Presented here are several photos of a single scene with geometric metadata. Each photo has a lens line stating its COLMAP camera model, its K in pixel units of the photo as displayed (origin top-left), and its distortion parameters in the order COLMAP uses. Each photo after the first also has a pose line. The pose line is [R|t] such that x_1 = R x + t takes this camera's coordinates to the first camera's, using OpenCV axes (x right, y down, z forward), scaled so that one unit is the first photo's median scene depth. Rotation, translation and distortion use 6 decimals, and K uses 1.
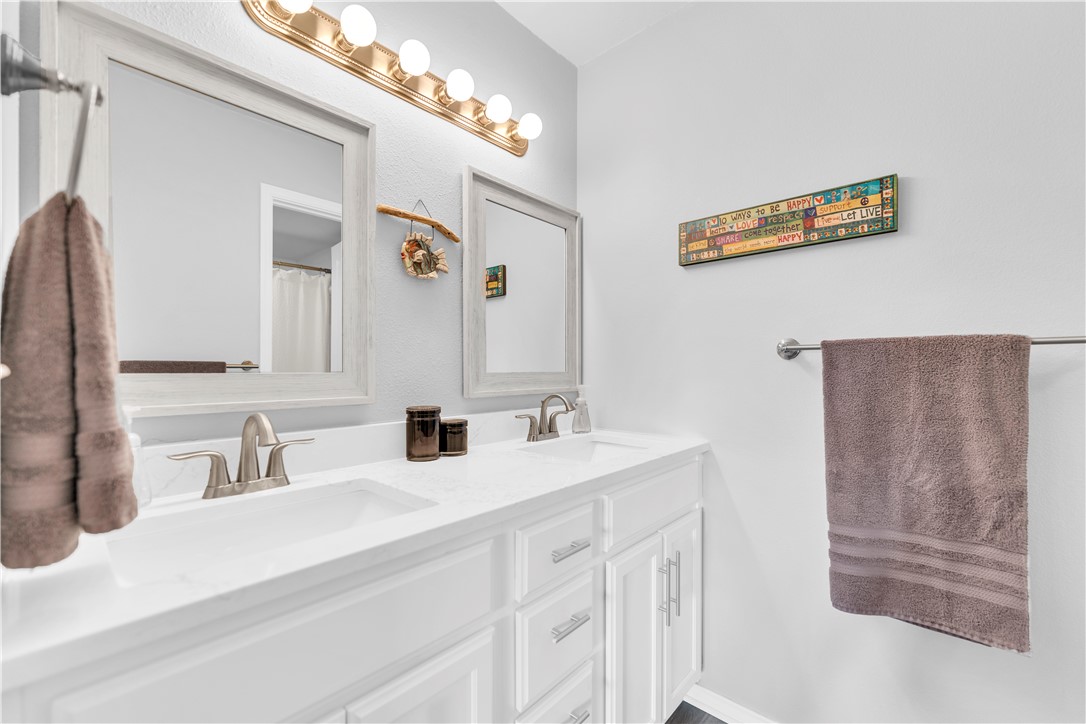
lens RADIAL K [[442.9, 0, 549.4], [0, 442.9, 364.6], [0, 0, 1]] dist [-0.000408, -0.000245]
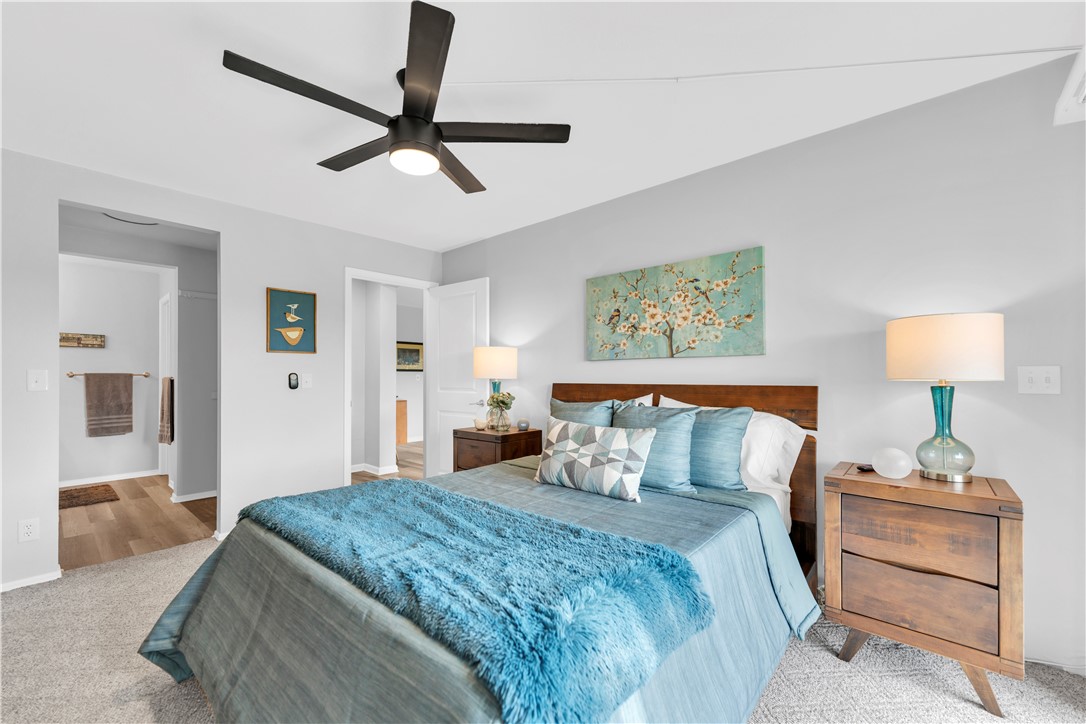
lens RADIAL K [[442.9, 0, 542.2], [0, 442.9, 371.0], [0, 0, 1]] dist [-0.000408, -0.000245]
pose [[-0.016171, 0.011213, 0.999806, -3.658667], [0.002347, 0.999935, -0.011176, -0.020533], [-0.999866, 0.002166, -0.016196, -3.249463]]
